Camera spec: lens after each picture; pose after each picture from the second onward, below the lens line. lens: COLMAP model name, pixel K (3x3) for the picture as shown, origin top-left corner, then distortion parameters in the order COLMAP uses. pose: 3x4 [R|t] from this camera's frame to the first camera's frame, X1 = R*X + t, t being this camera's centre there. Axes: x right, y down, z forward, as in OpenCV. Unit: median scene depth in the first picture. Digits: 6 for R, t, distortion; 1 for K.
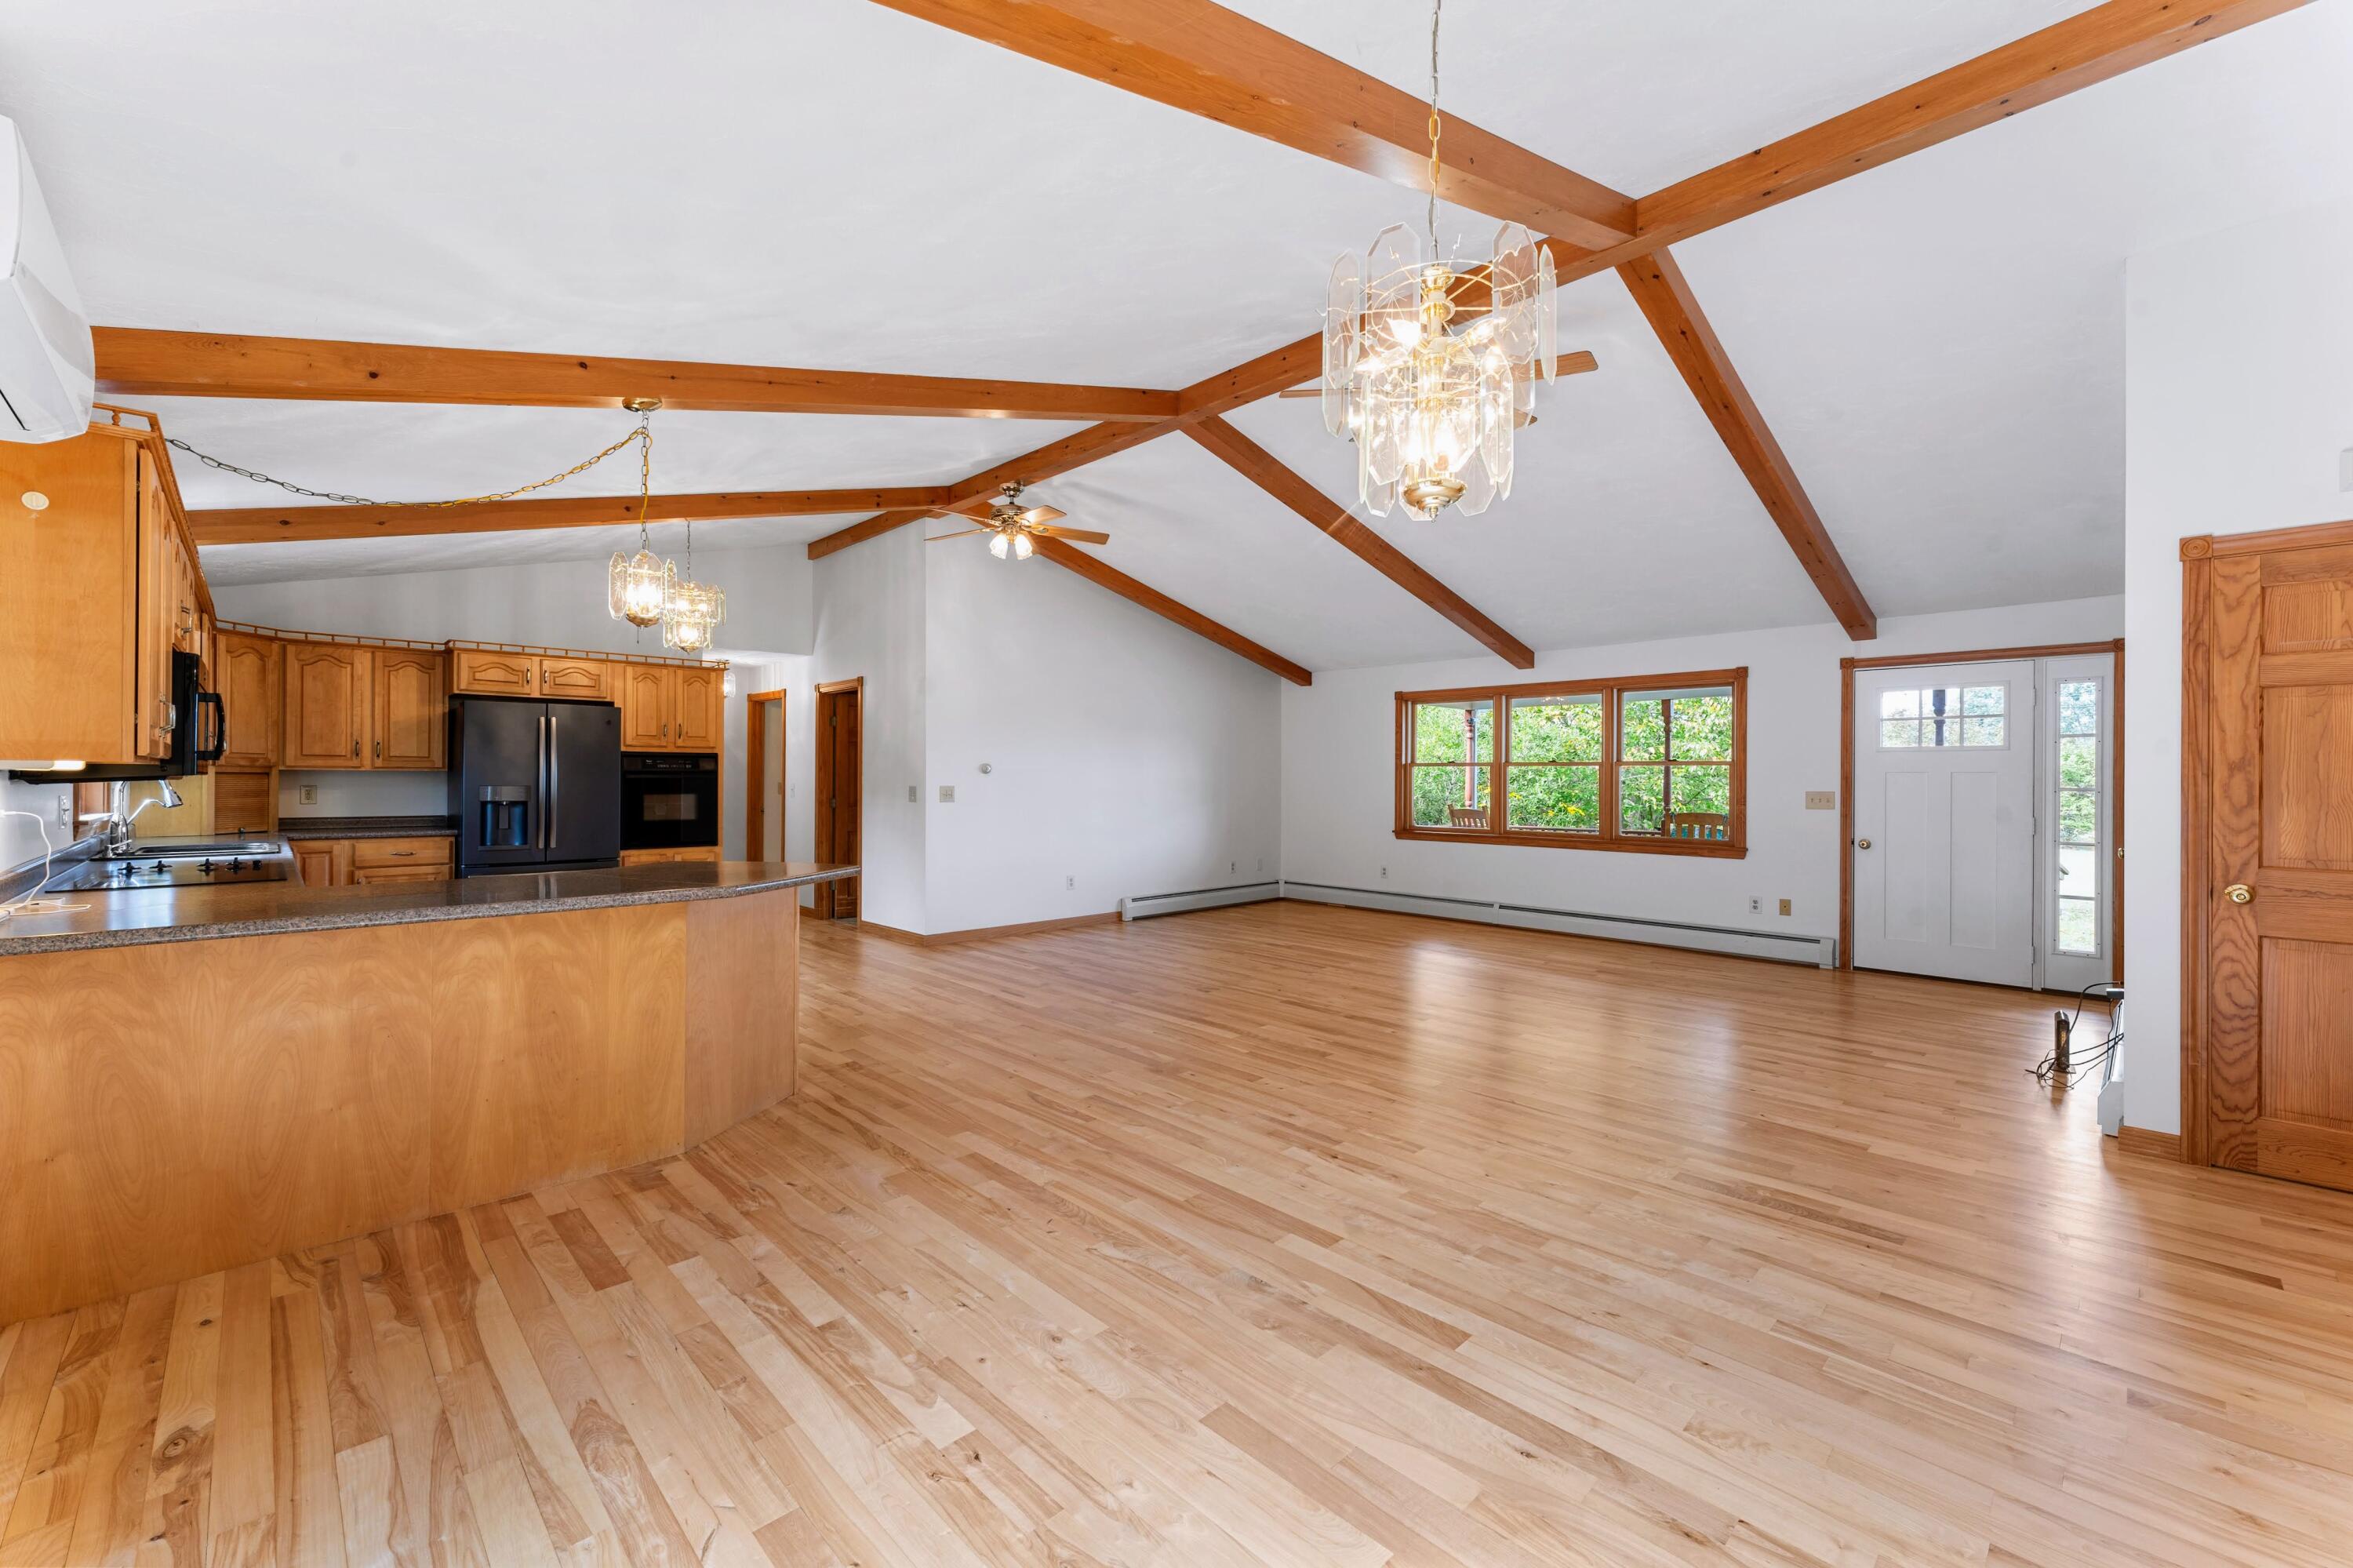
lens RADIAL K [[948.5, 0, 1186.1], [0, 948.5, 777.8], [0, 0, 1]] dist [-0.000112, 0.000223]
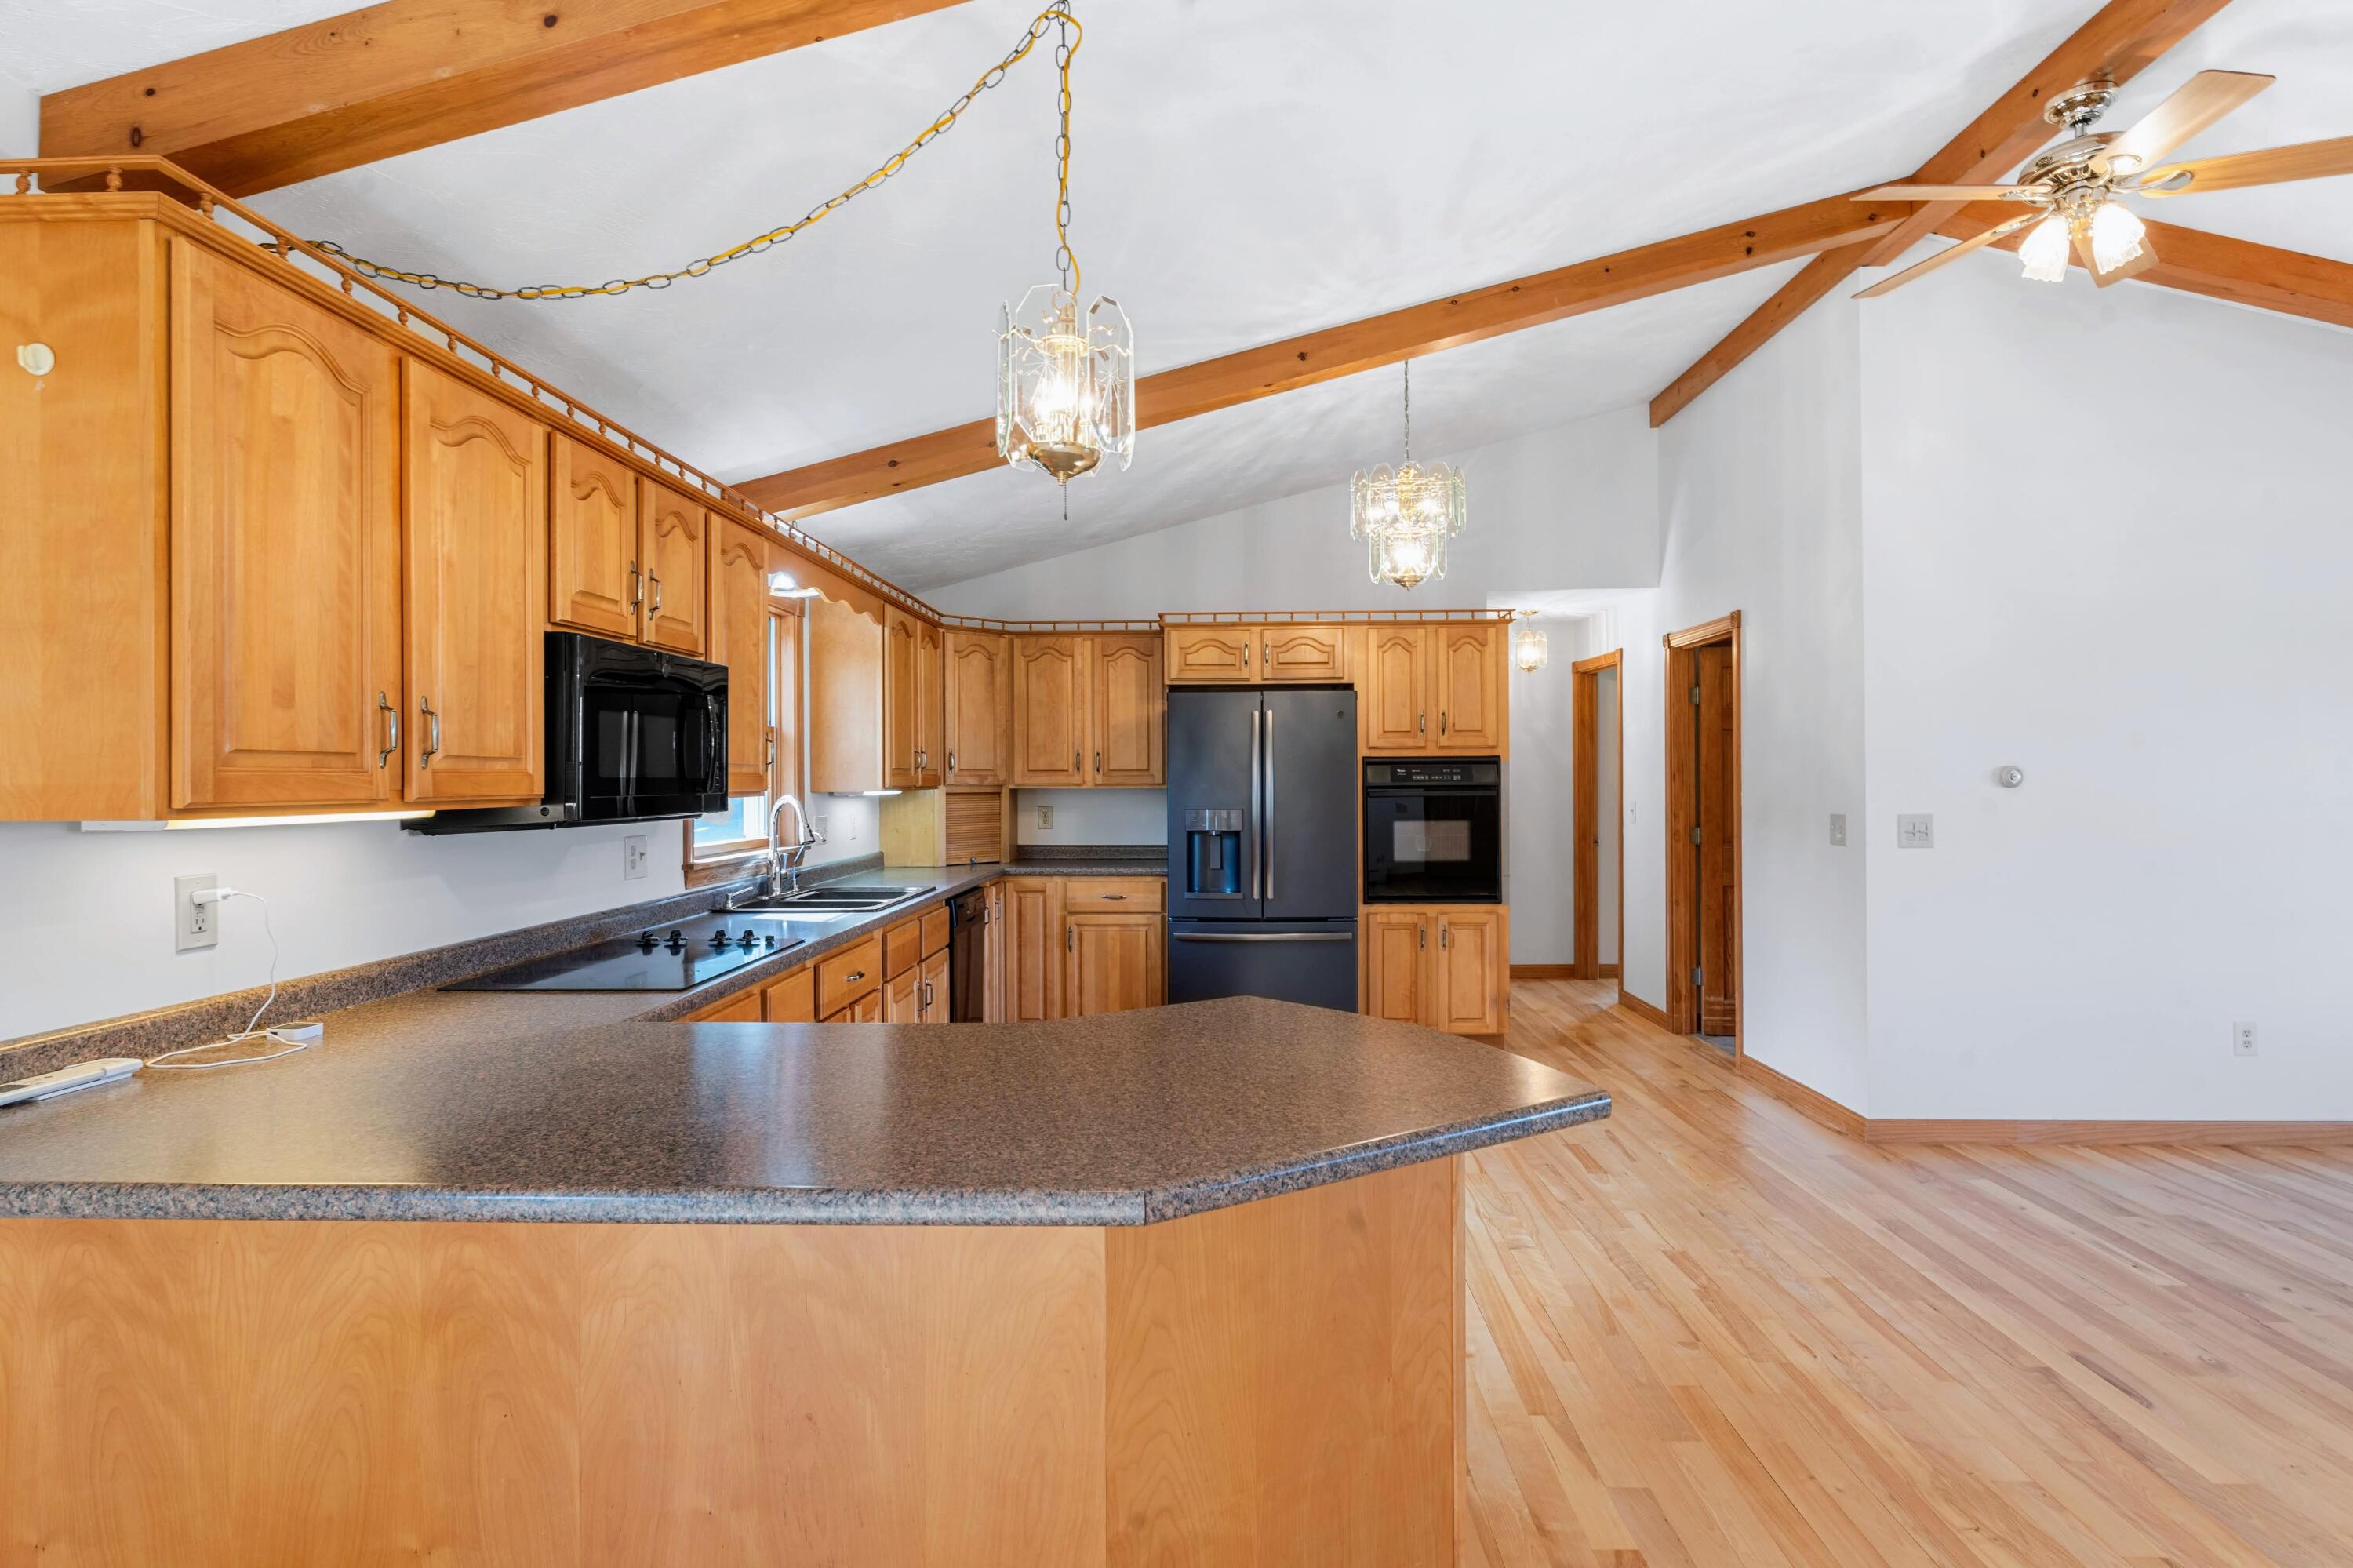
lens RADIAL K [[1215.3, 0, 1176.4], [0, 1215.3, 776.8], [0, 0, 1]] dist [-0.001615, -0.001334]
pose [[0.696586, -0.009638, -0.717408, -0.078746], [0.009161, 0.999948, -0.004539, -0.011935], [0.717415, -0.003411, 0.696638, 0.335684]]
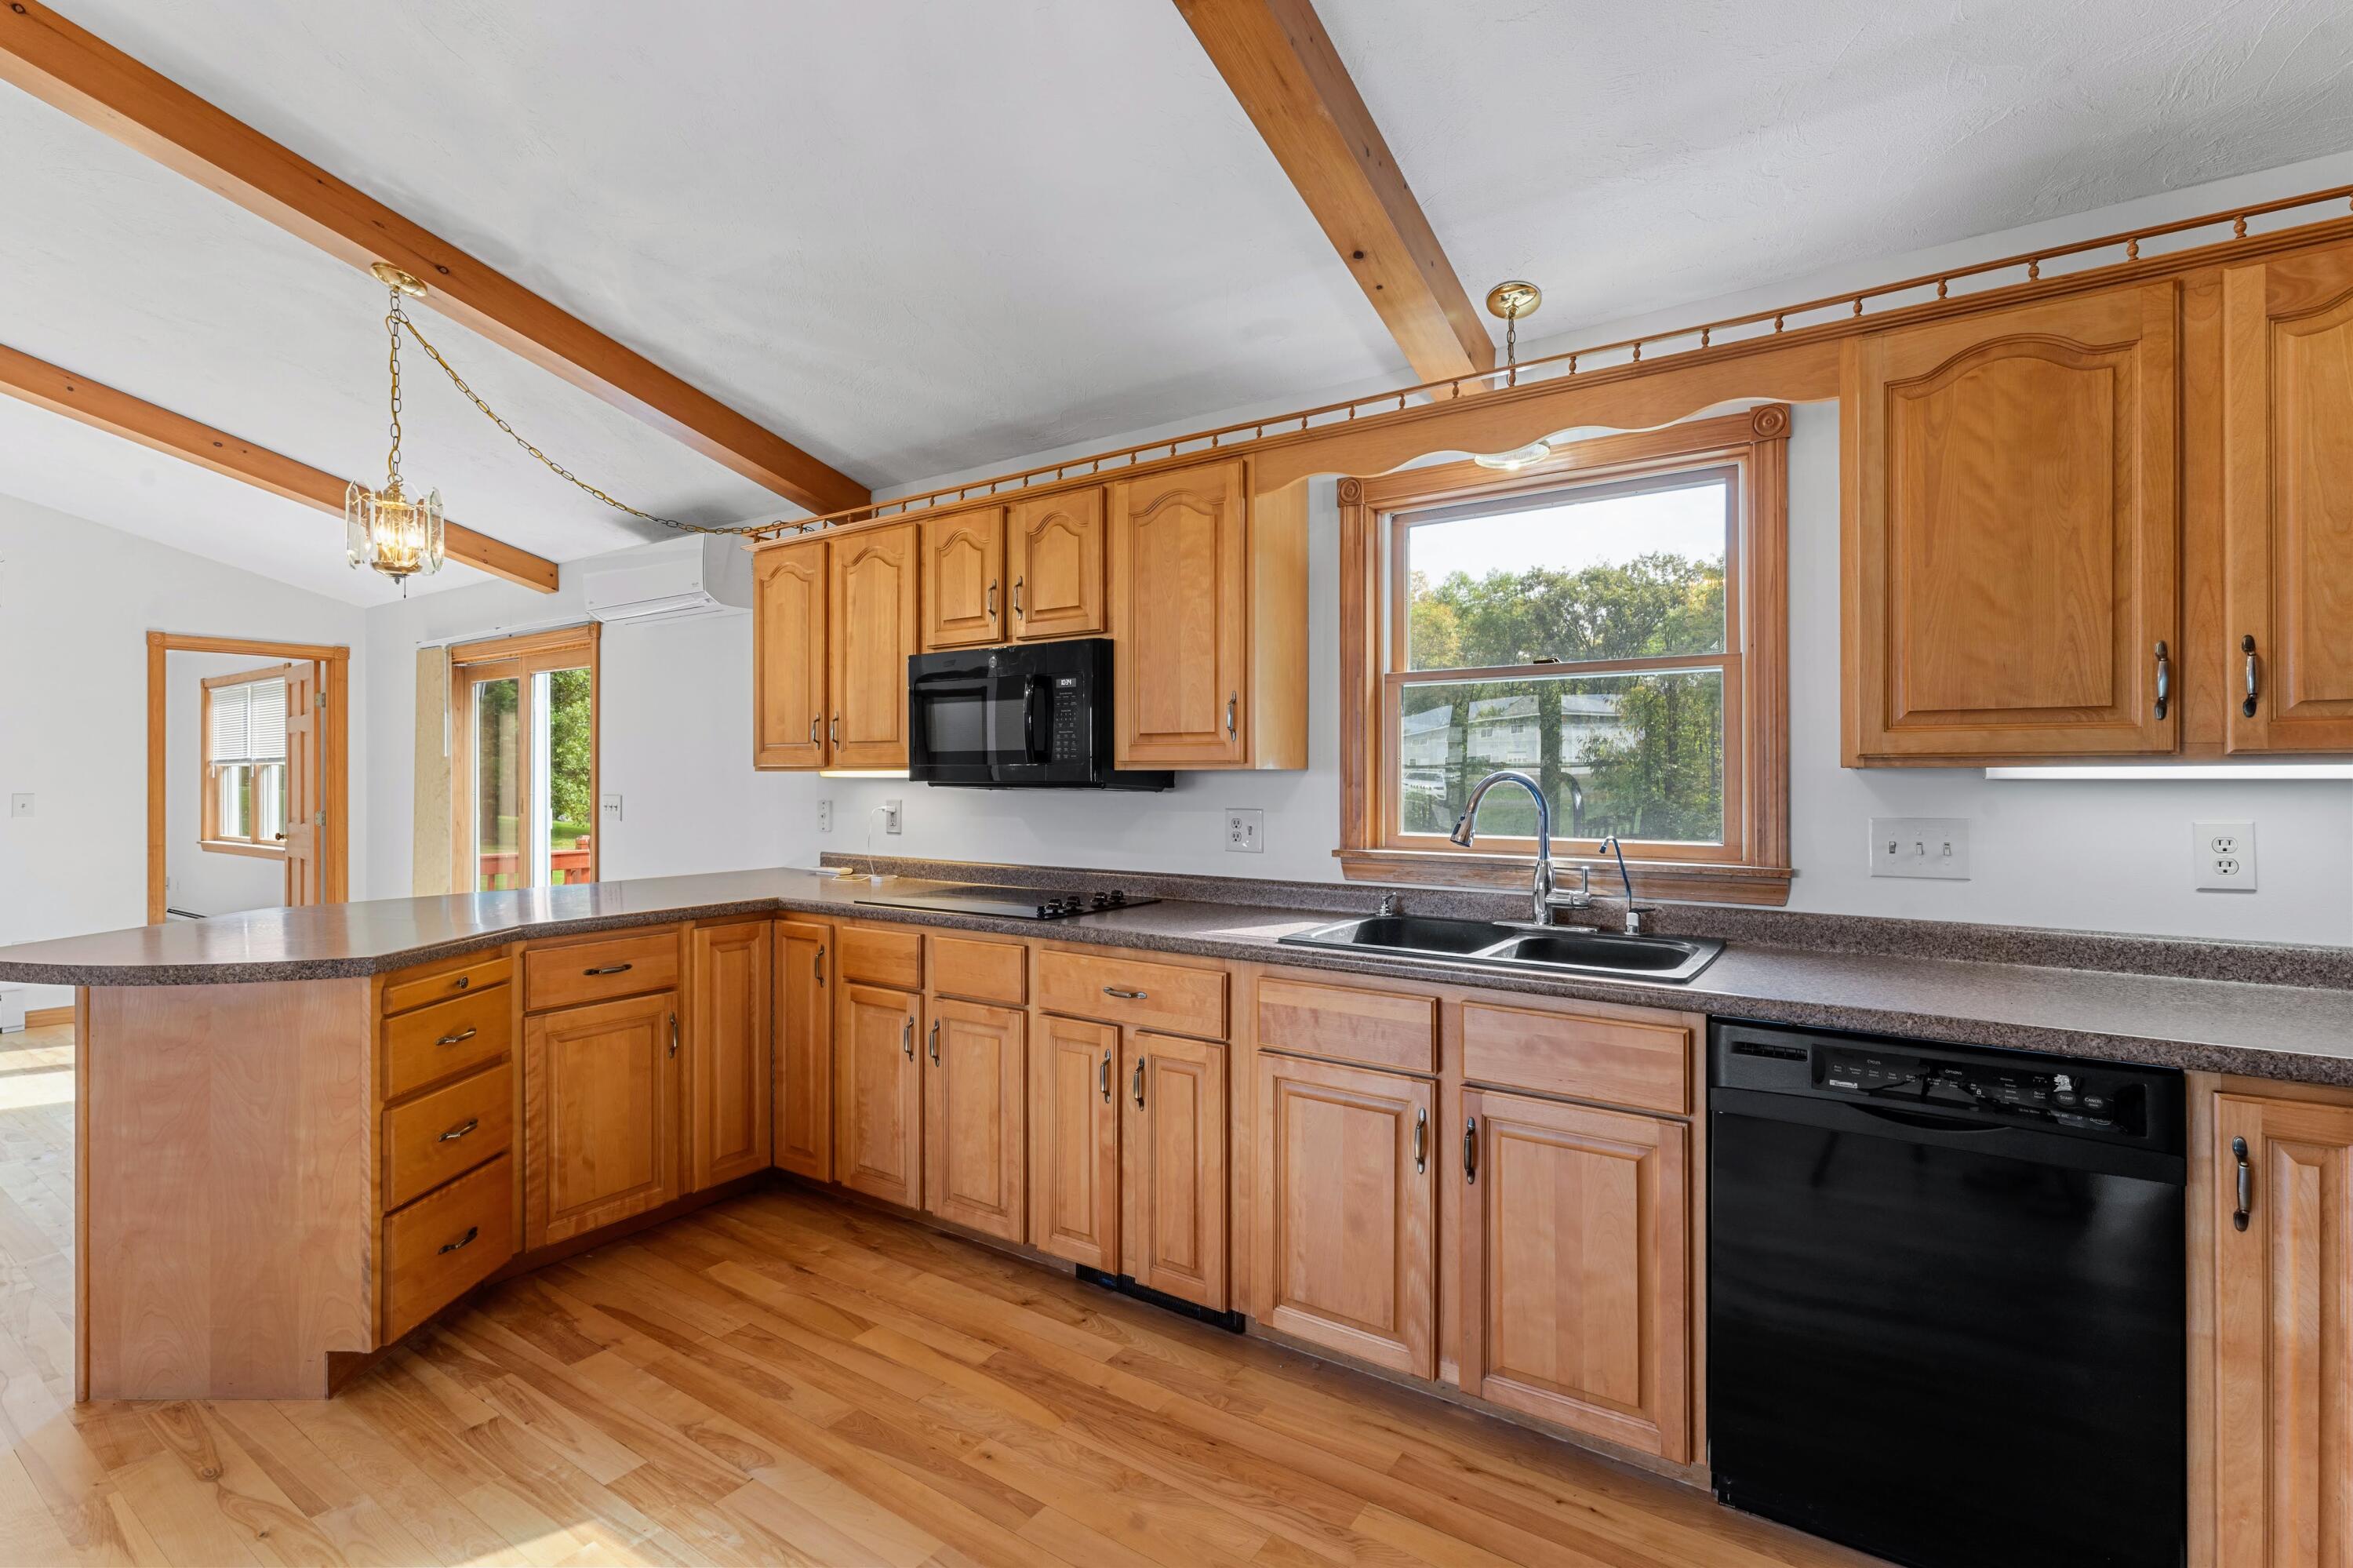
lens RADIAL K [[1077.8, 0, 1173.6], [0, 1077.8, 777.8], [0, 0, 1]] dist [-0.011525, -0.000208]
pose [[-0.978586, -0.010673, -0.205560, -0.507081], [-0.010514, 0.999943, -0.001867, -0.002924], [0.205568, 0.000334, -0.978643, 0.997777]]
